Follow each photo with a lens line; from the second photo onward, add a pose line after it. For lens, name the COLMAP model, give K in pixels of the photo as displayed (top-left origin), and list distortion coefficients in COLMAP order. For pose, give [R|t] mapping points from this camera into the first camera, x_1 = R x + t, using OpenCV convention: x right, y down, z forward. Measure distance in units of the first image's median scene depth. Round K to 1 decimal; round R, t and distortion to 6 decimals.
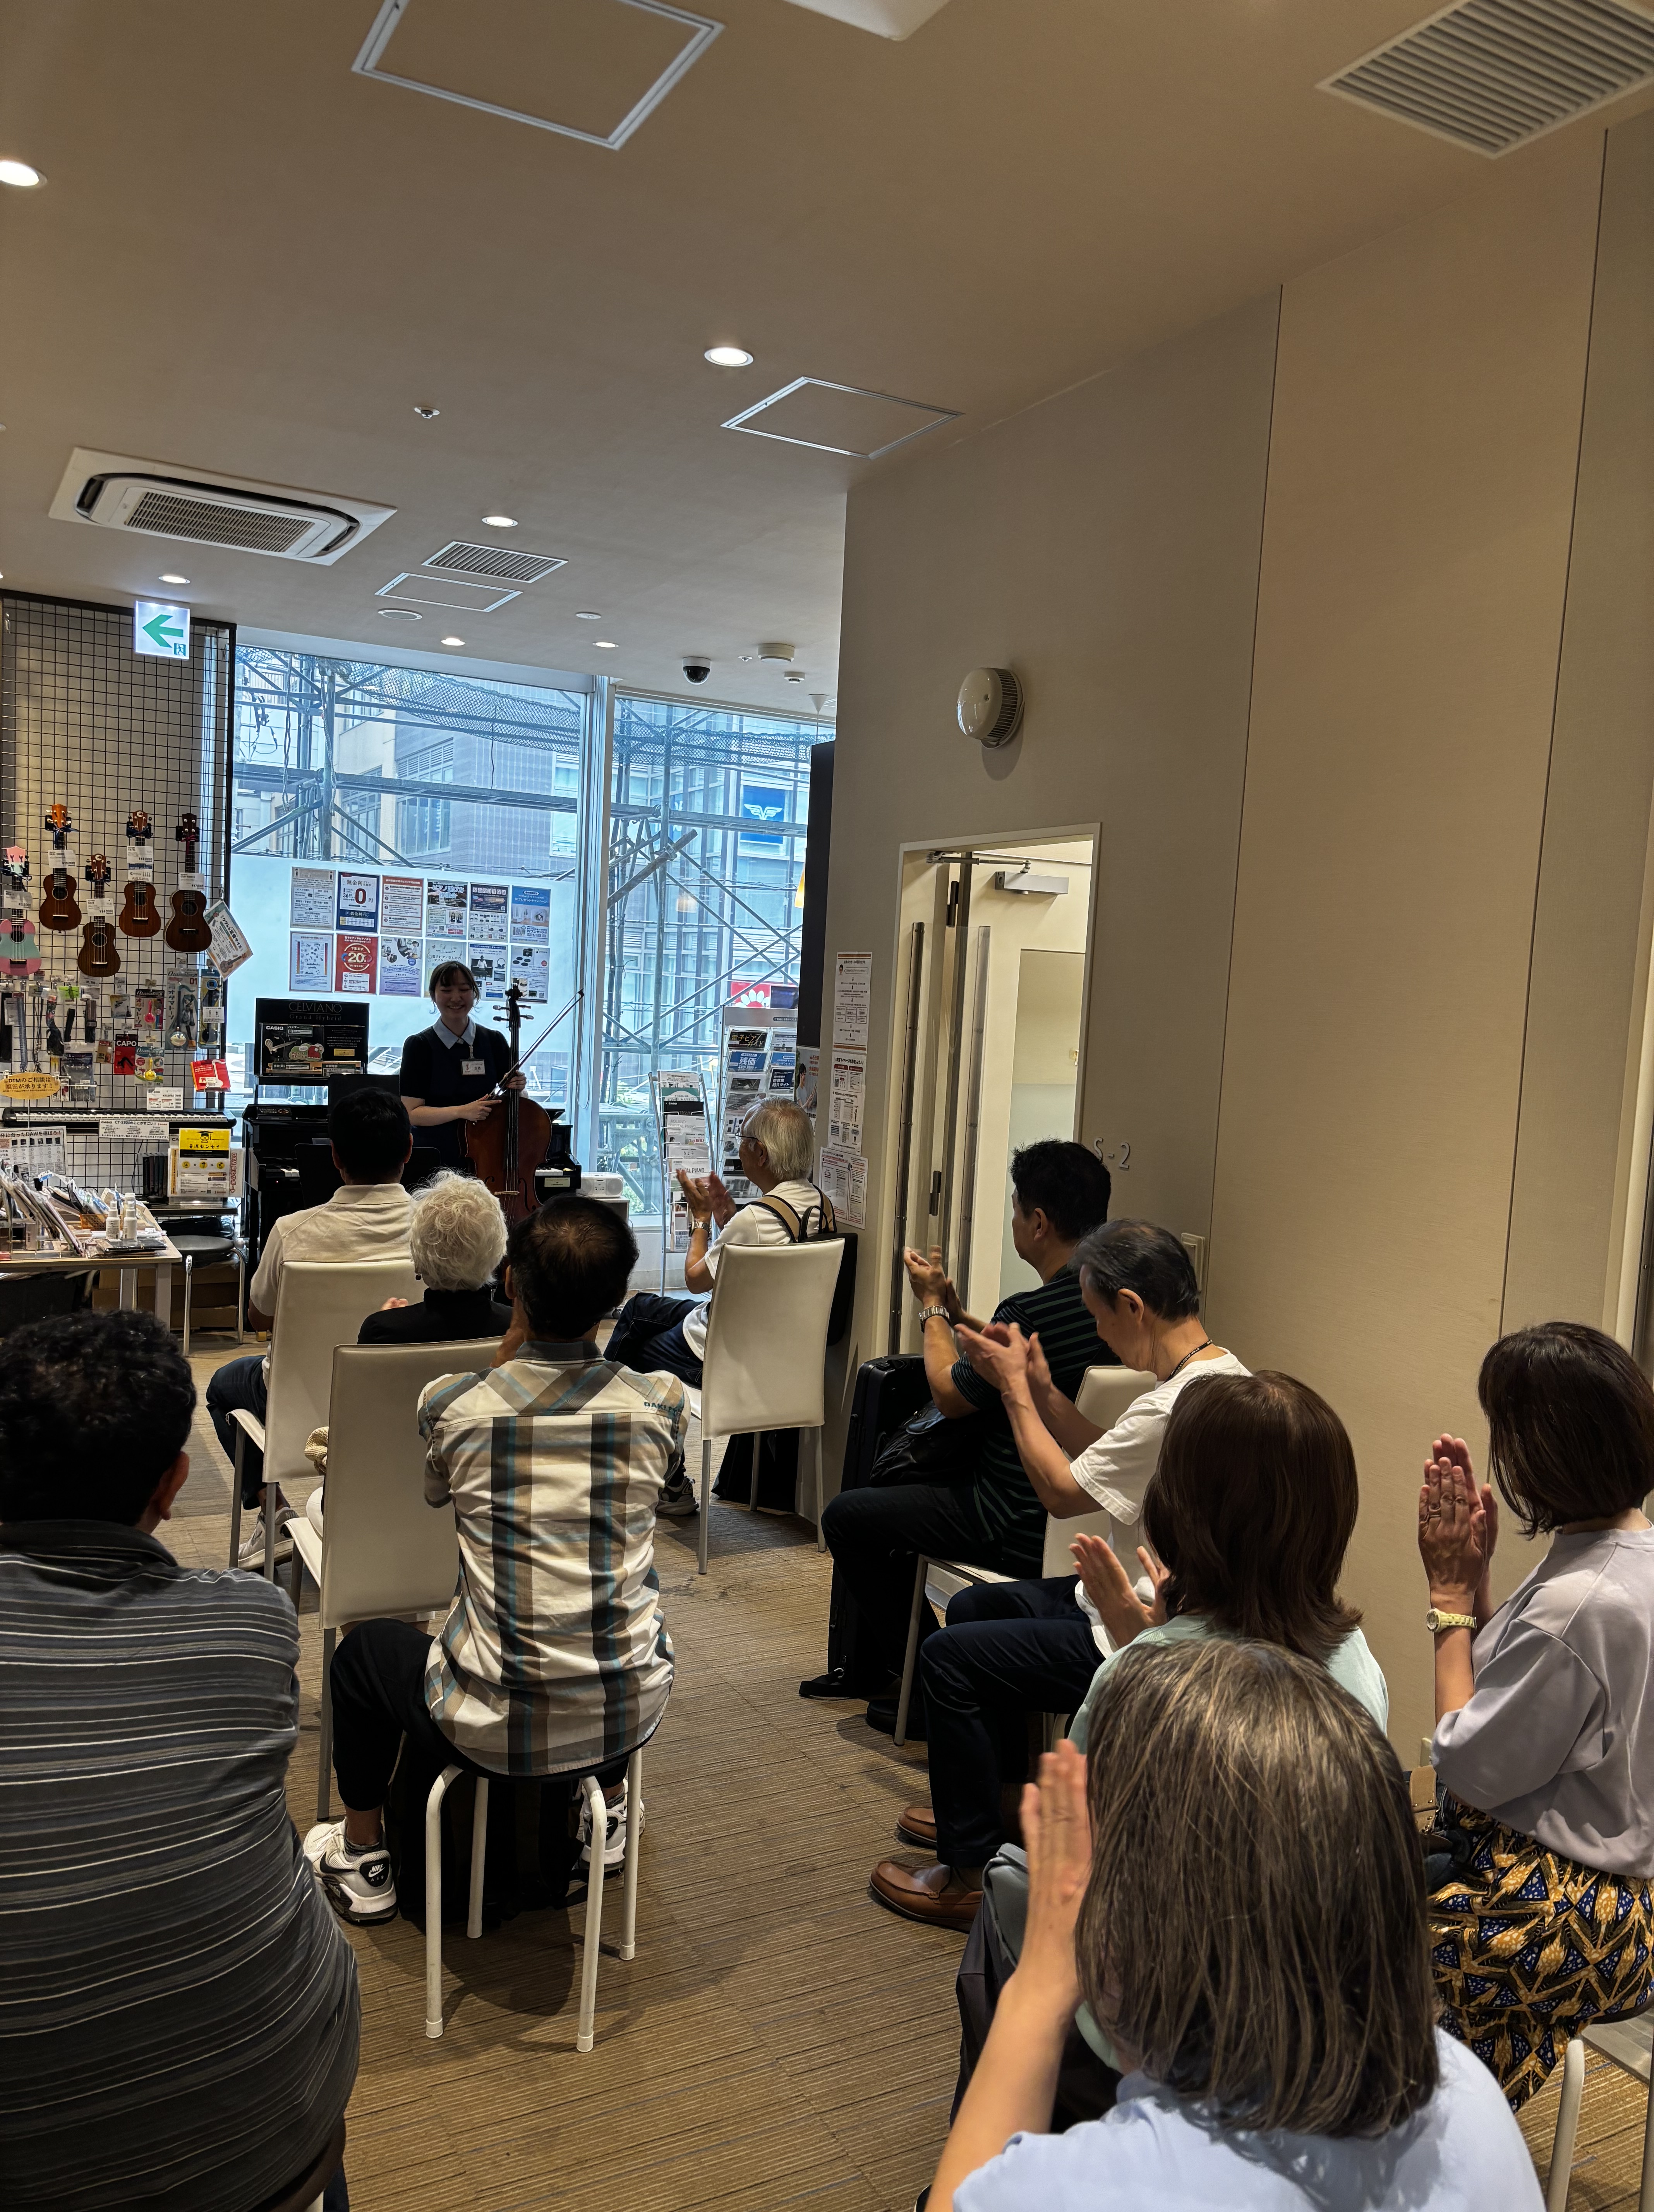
lens RADIAL K [[1684.2, 0, 829.5], [0, 1684.2, 1110.5], [0, 0, 1]] dist [0.013881, -0.003288]
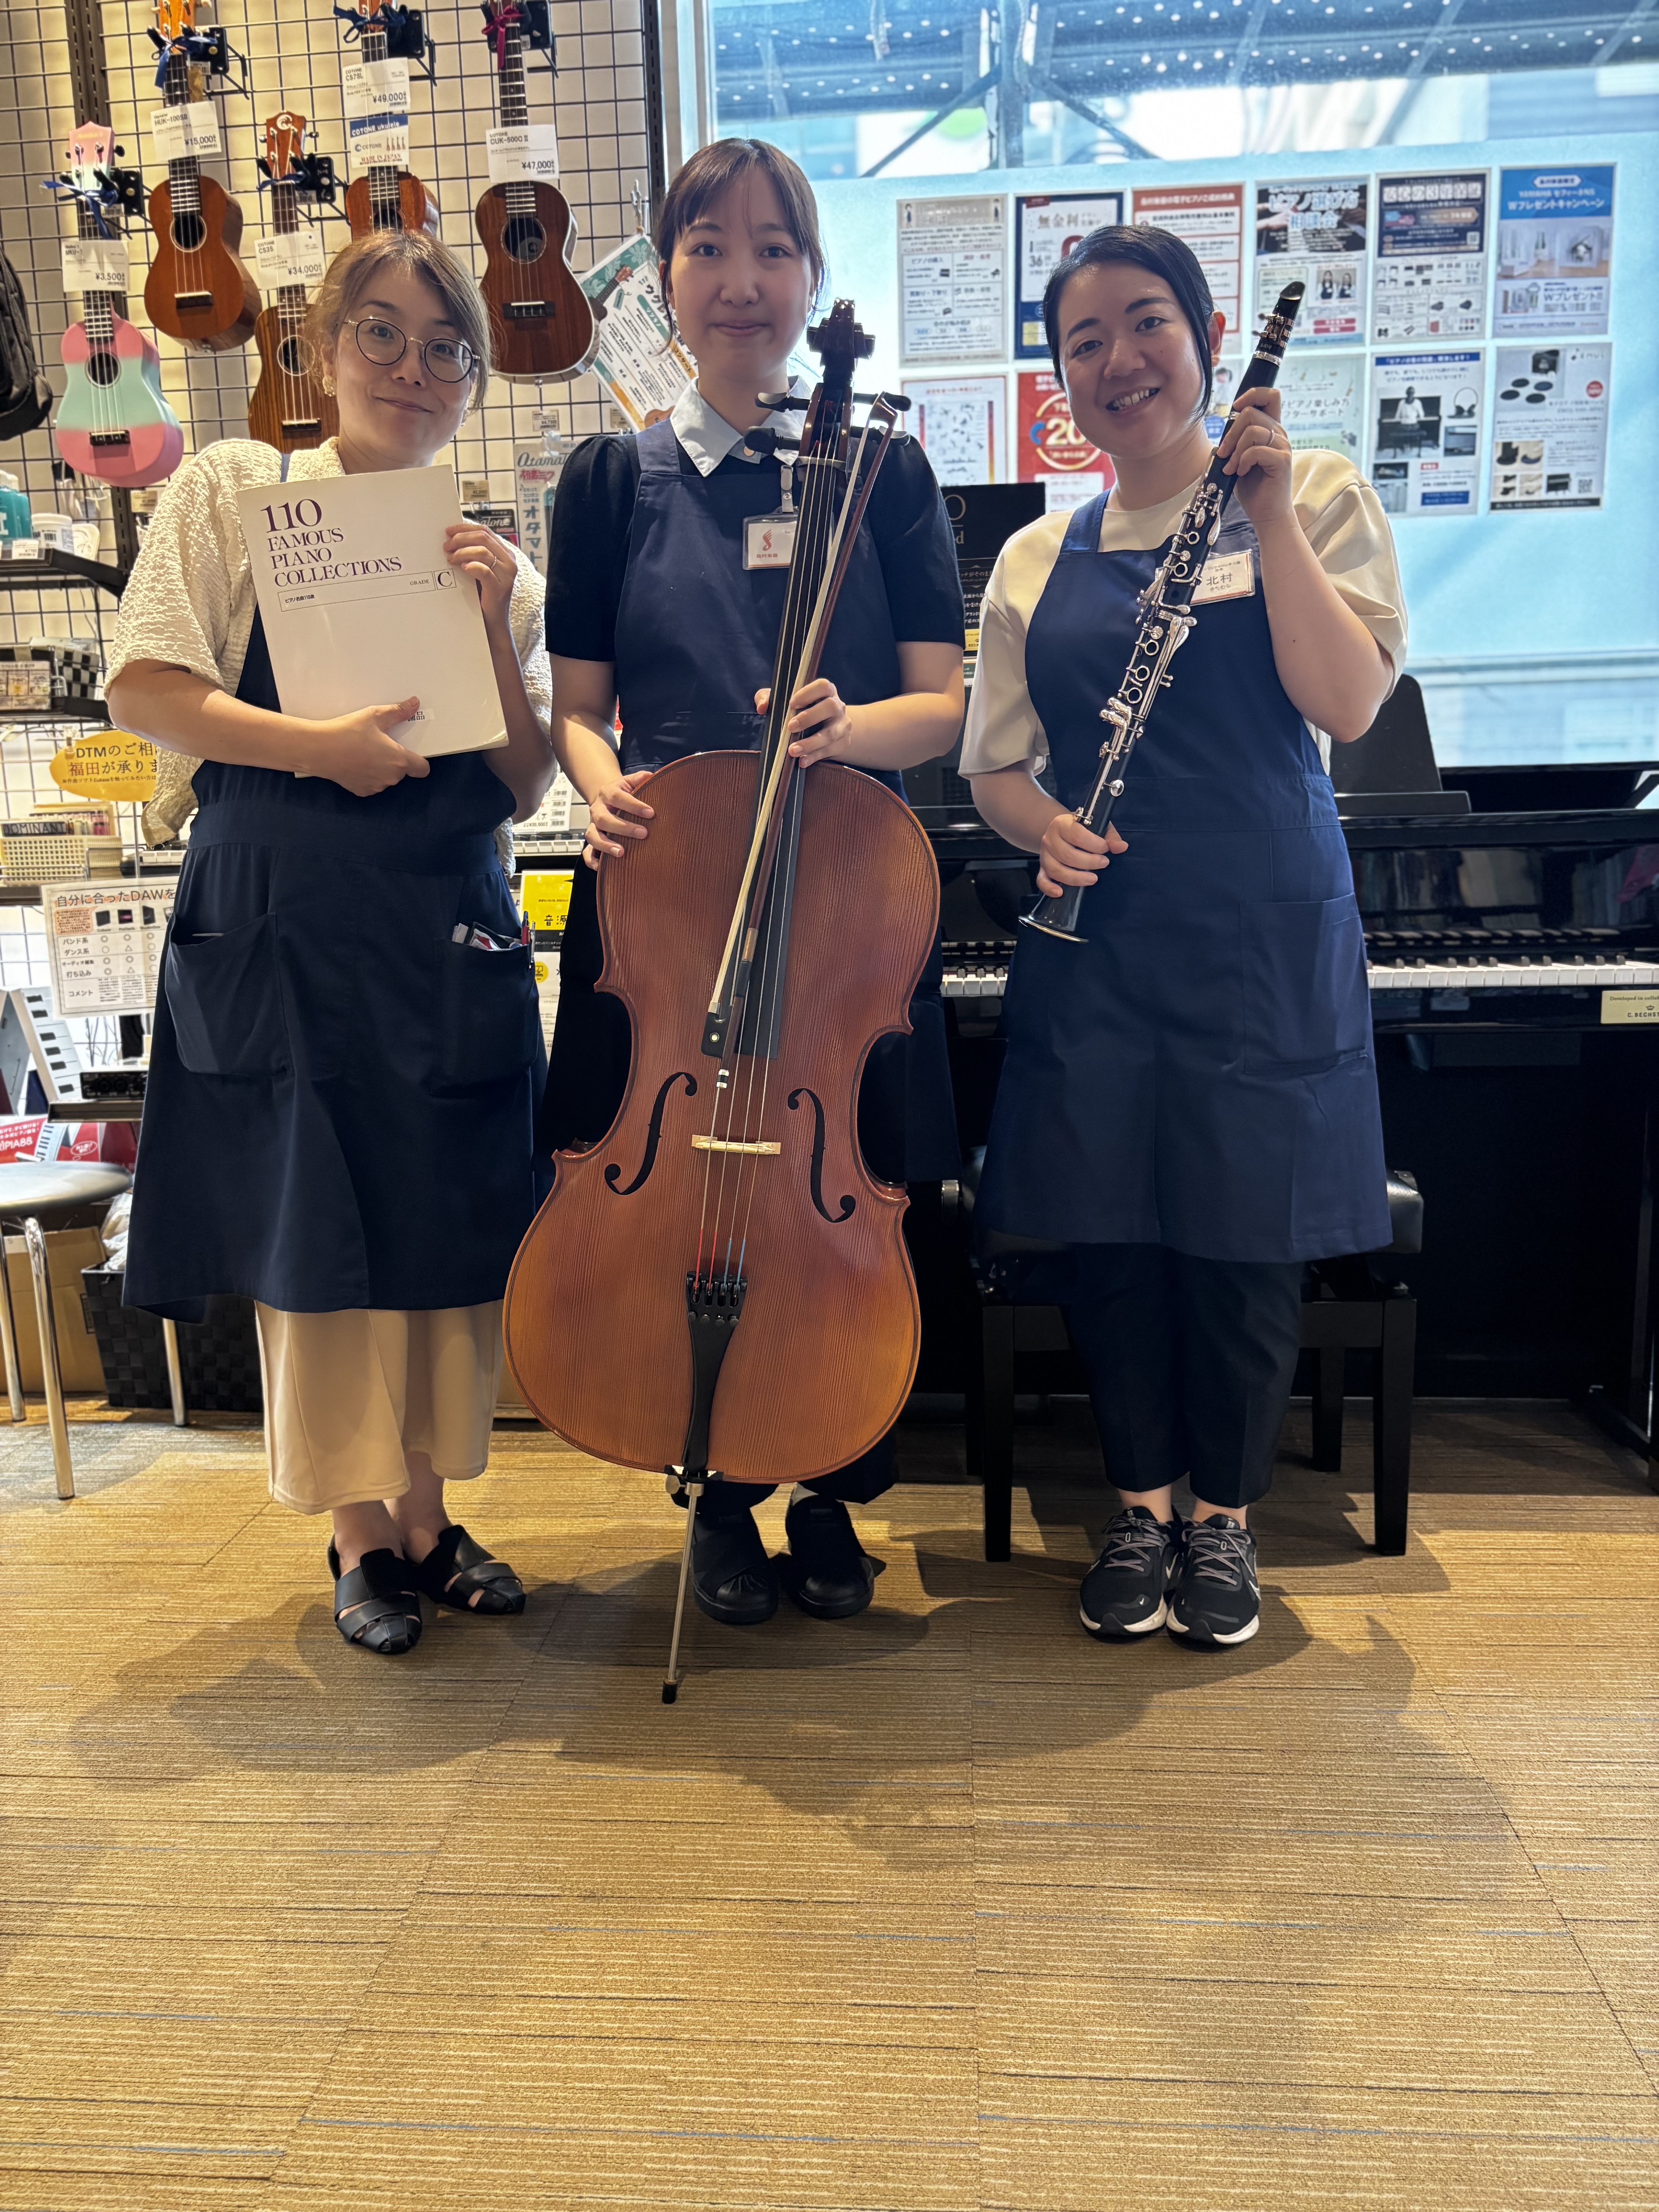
lens RADIAL K [[1684.3, 0, 834.0], [0, 1684.3, 1114.5], [0, 0, 1]] dist [0.013881, -0.003288]
pose [[0.843812, 0.024027, -0.536101, -0.113238], [0.029289, 0.995446, 0.090715, 0.026981], [0.535840, -0.092248, 0.839265, 0.620505]]
